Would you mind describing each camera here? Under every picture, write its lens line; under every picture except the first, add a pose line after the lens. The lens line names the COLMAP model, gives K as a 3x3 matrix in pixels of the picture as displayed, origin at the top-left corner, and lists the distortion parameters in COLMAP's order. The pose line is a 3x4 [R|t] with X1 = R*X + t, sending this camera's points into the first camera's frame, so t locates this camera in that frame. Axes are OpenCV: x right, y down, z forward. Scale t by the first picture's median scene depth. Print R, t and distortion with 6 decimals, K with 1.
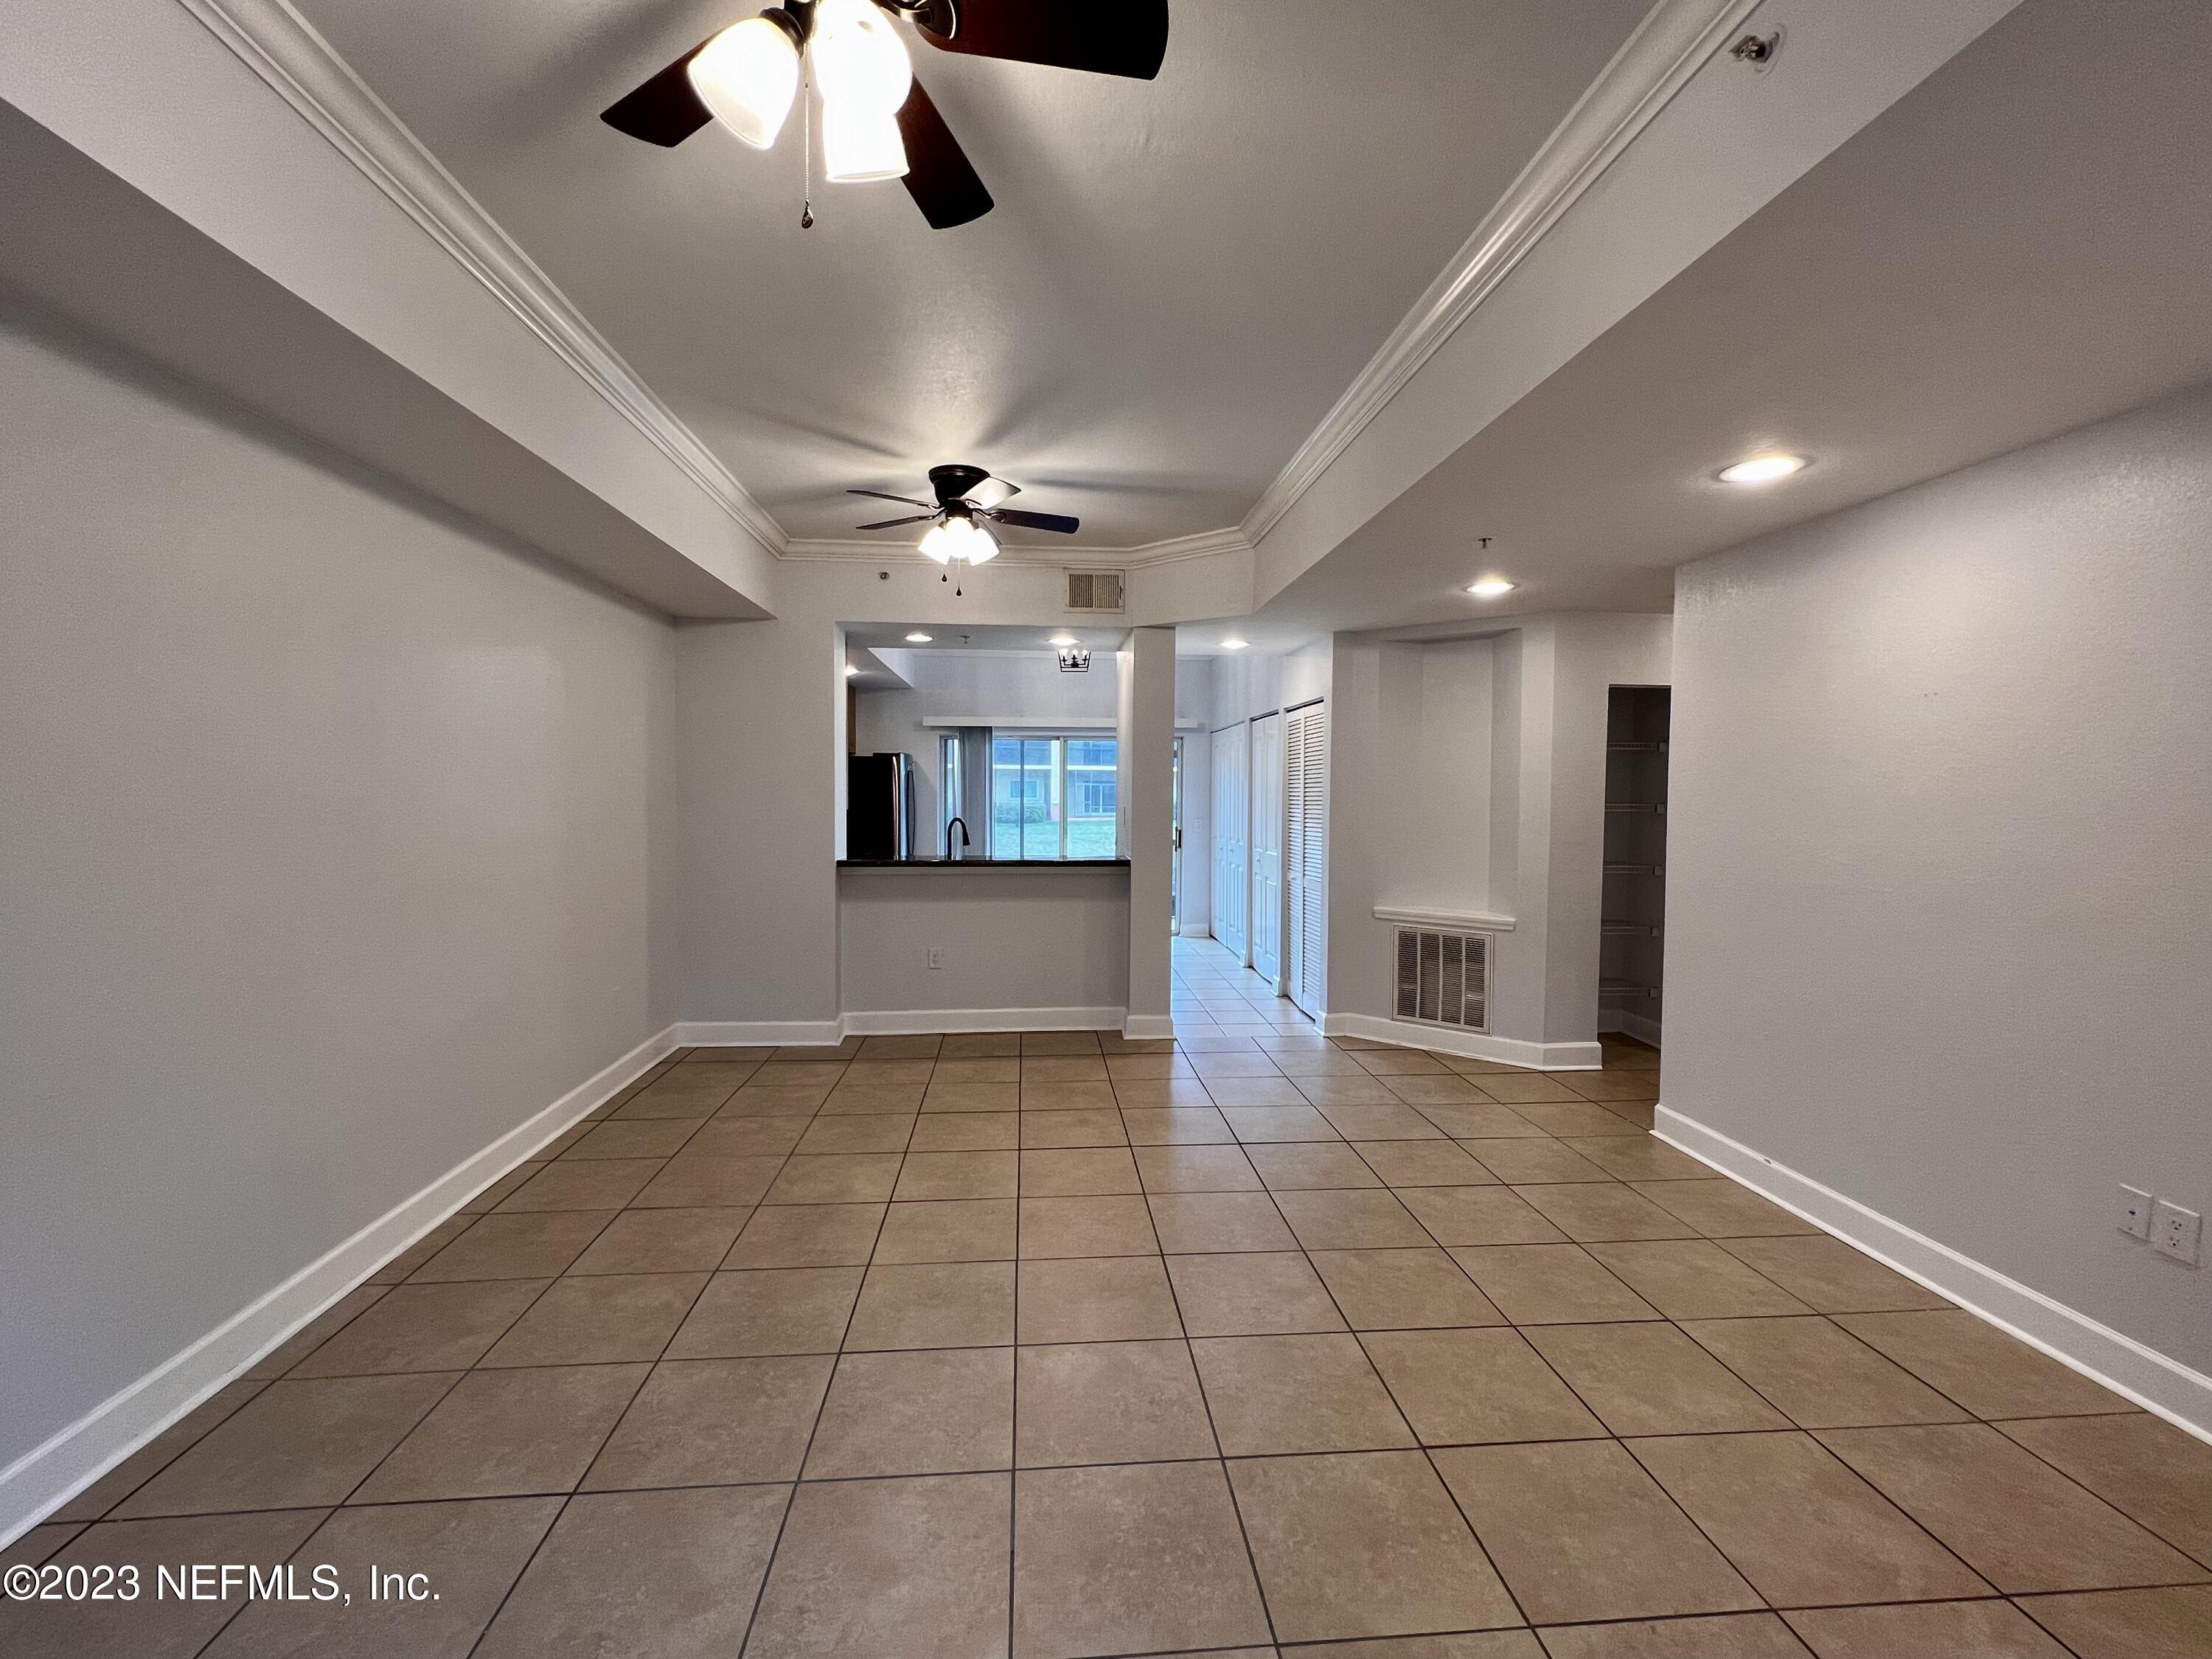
lens RADIAL K [[945.7, 0, 1103.3], [0, 945.7, 819.9], [0, 0, 1]] dist [0.000784, 0.000544]
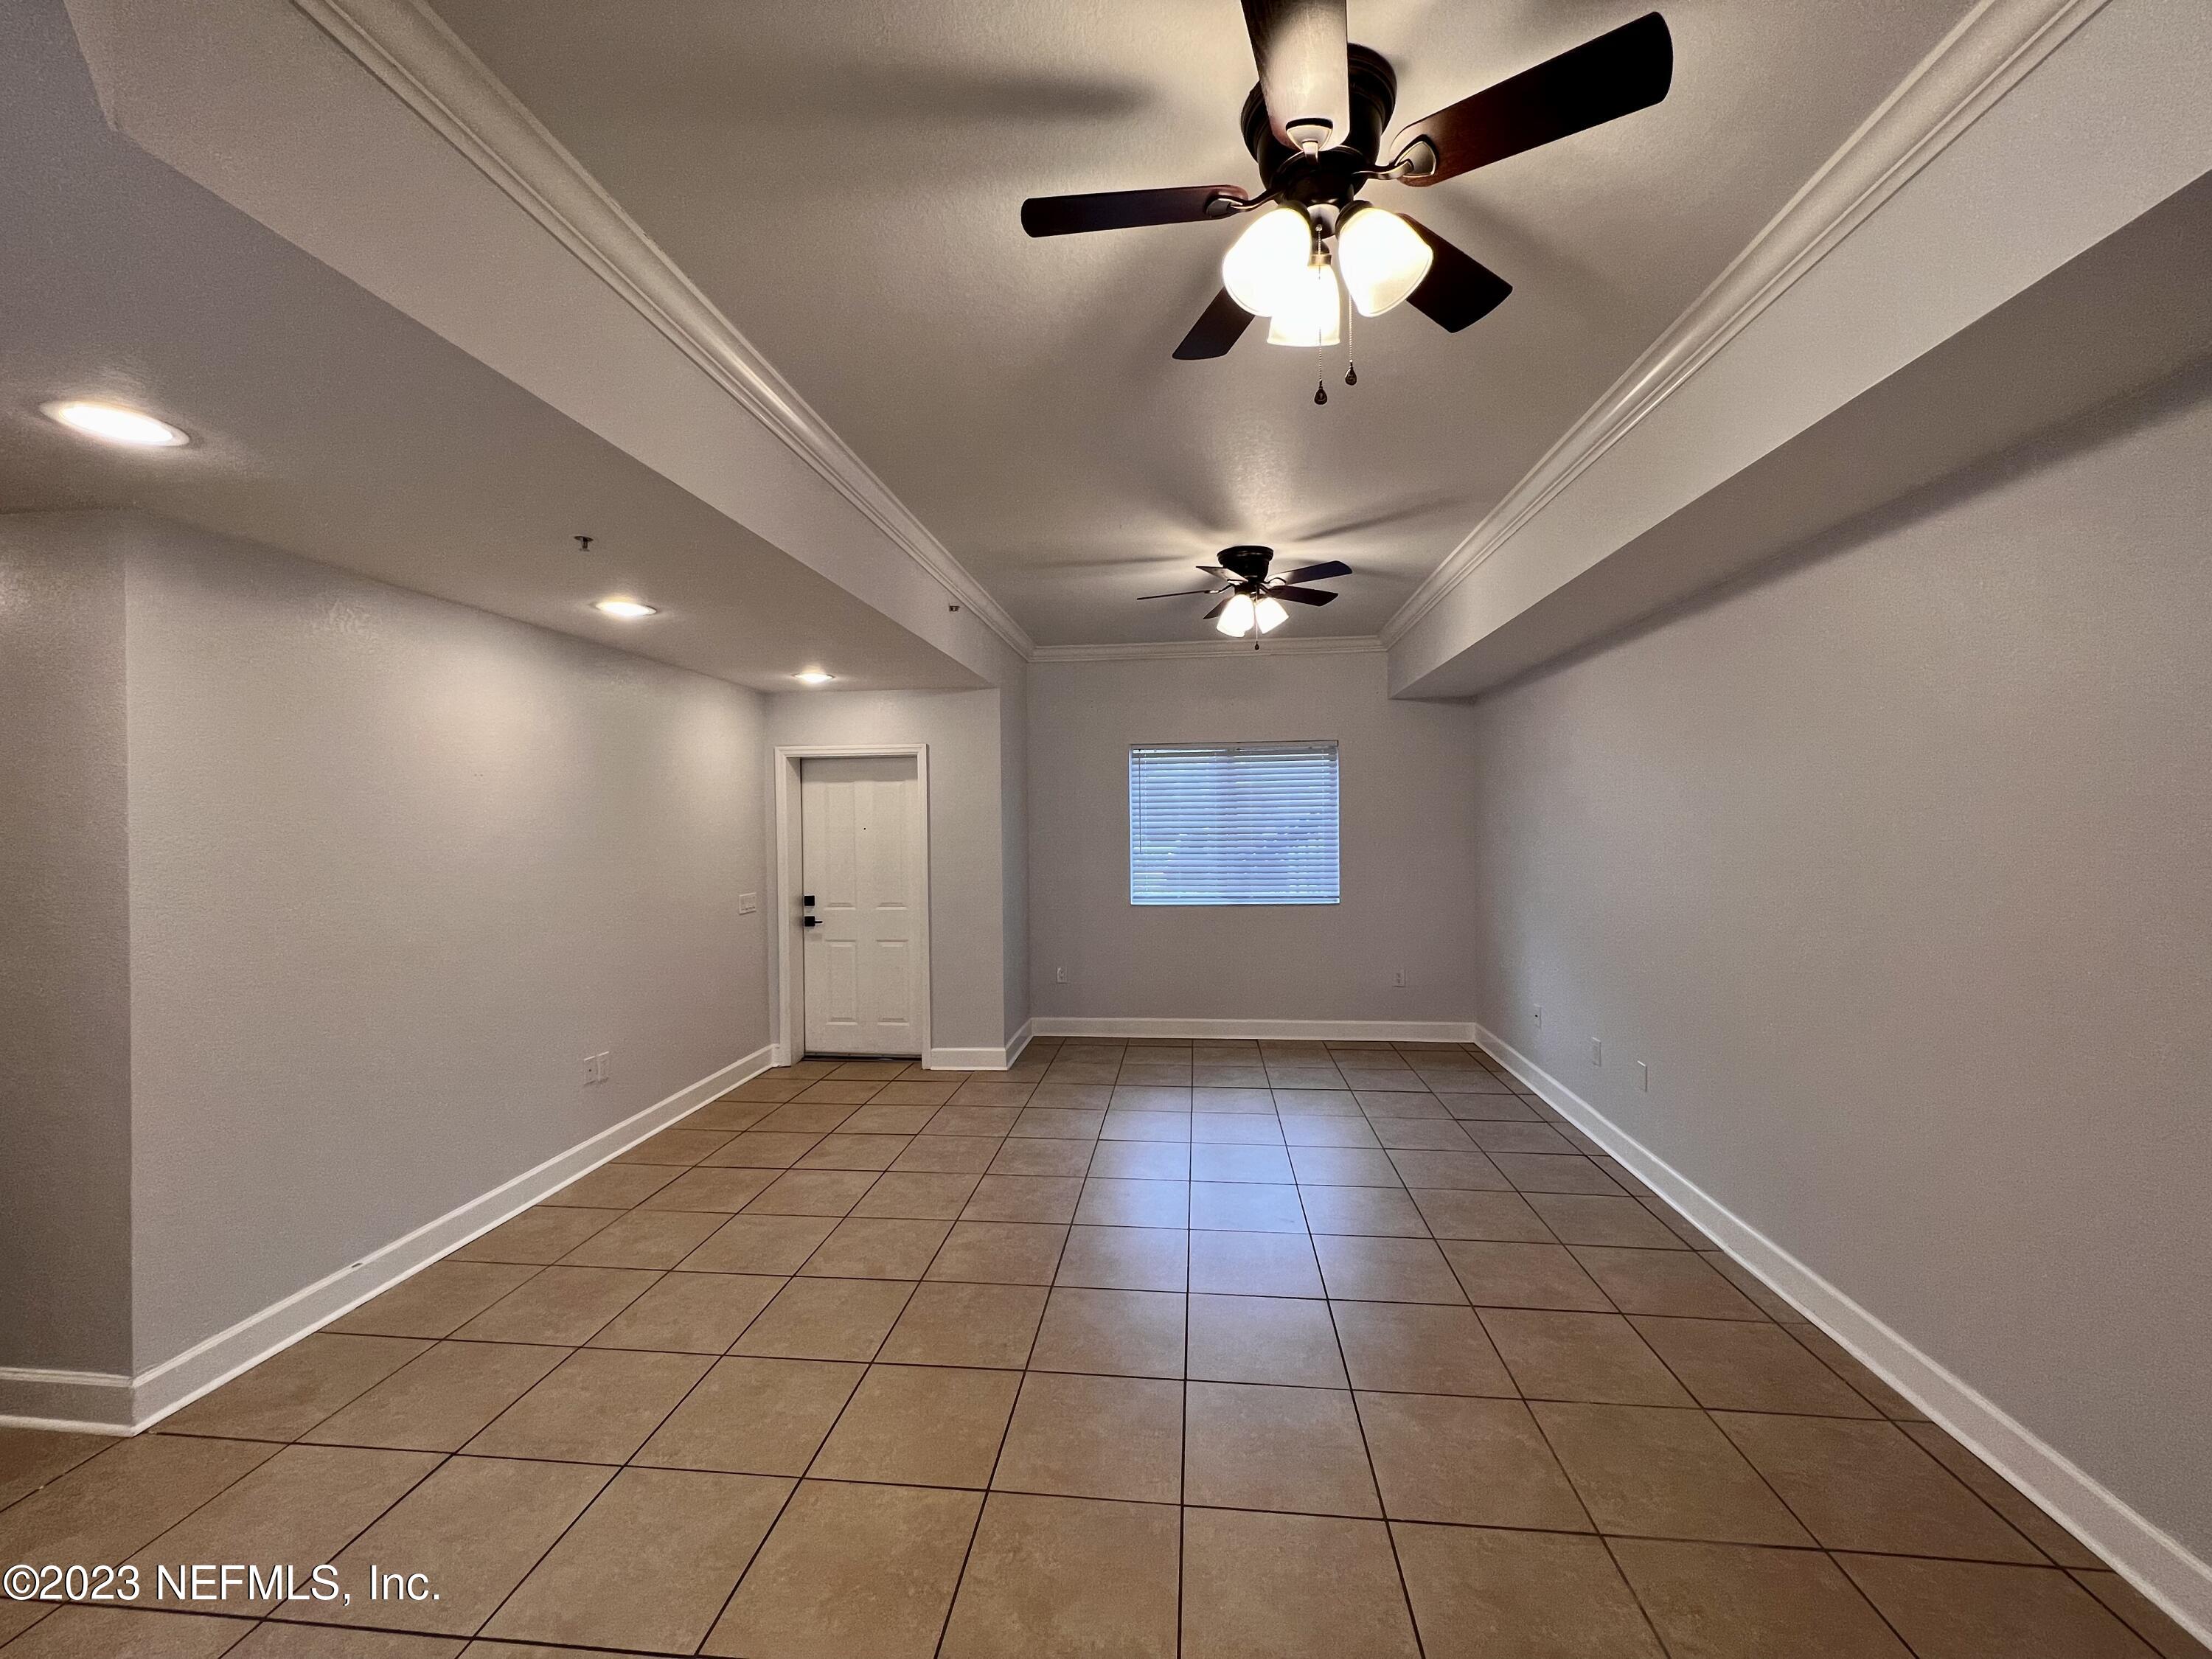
lens RADIAL K [[881.2, 0, 1103.5], [0, 881.2, 825.5], [0, 0, 1]] dist [0.000948, 0.000000]
pose [[-0.981983, 0.002500, 0.188950, -0.104997], [0.010124, 0.999172, 0.039393, -0.056556], [-0.188696, 0.040597, -0.981196, 1.101749]]
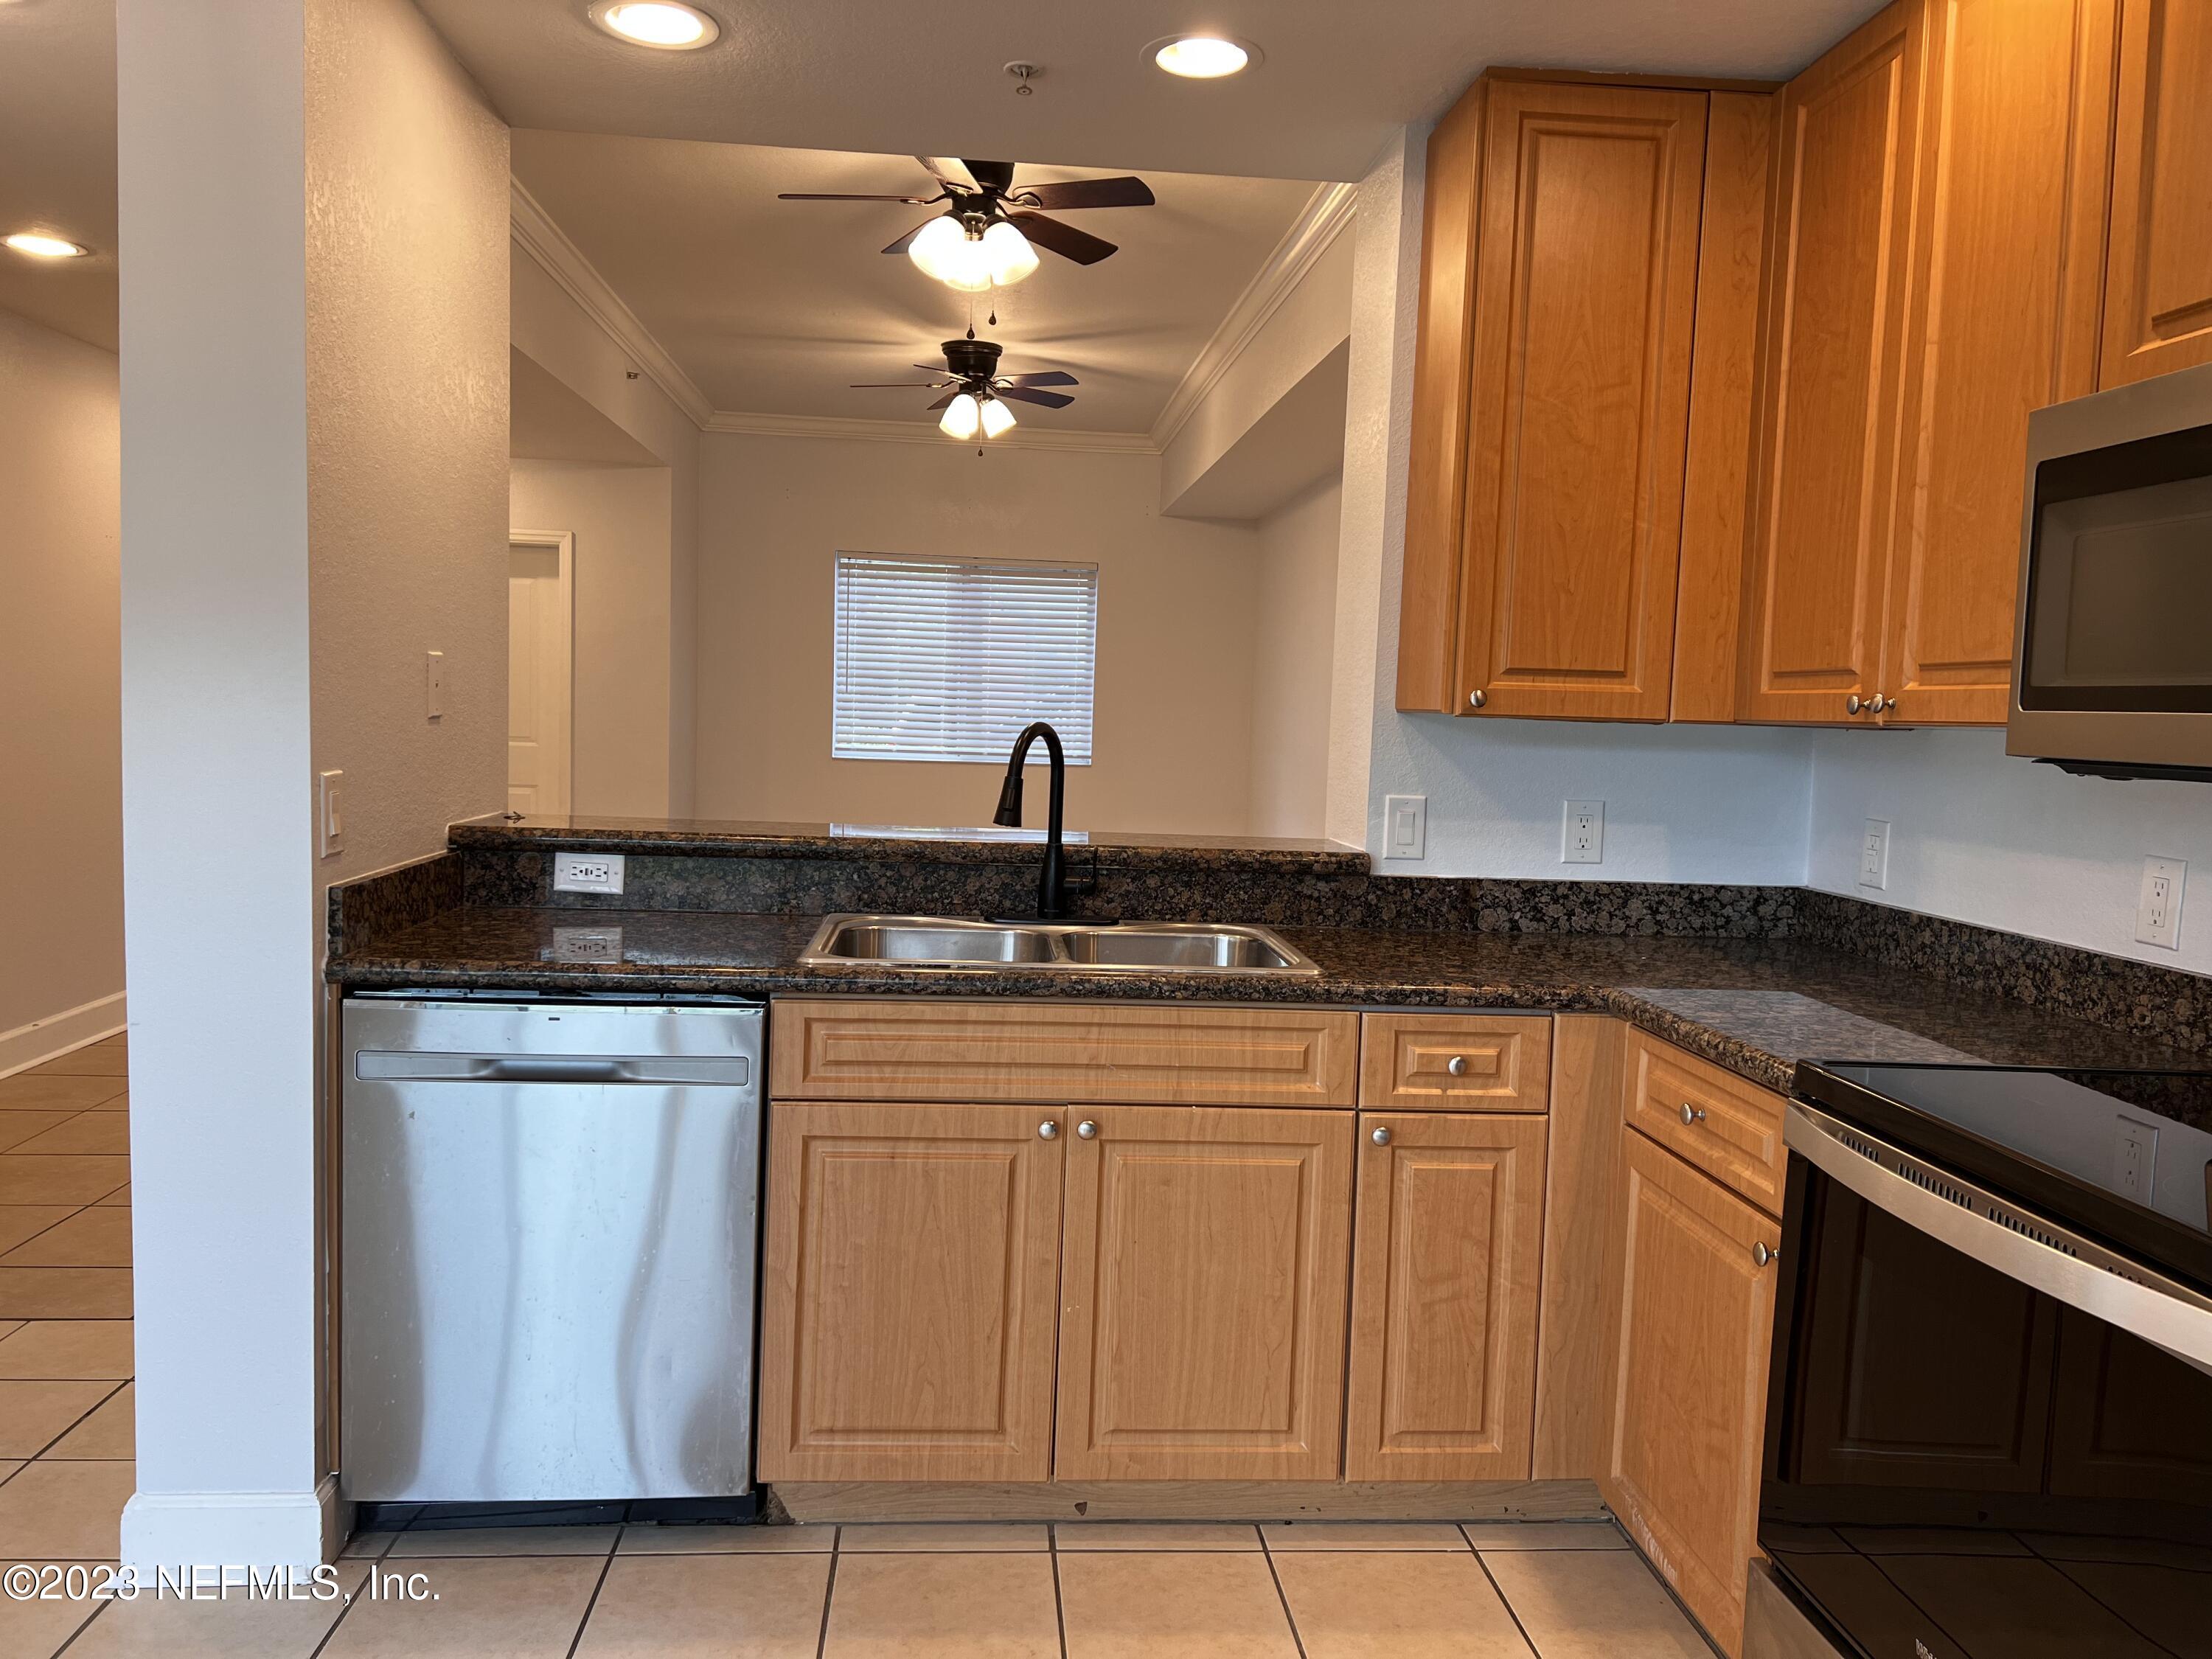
lens RADIAL K [[1651.6, 0, 1109.5], [0, 1651.6, 833.7], [0, 0, 1]] dist [0.067385, -0.070756]
pose [[-0.999108, -0.041191, -0.009353, -0.197594], [-0.041971, 0.993056, 0.109898, -0.027258], [0.004761, 0.110192, -0.993899, 1.689526]]
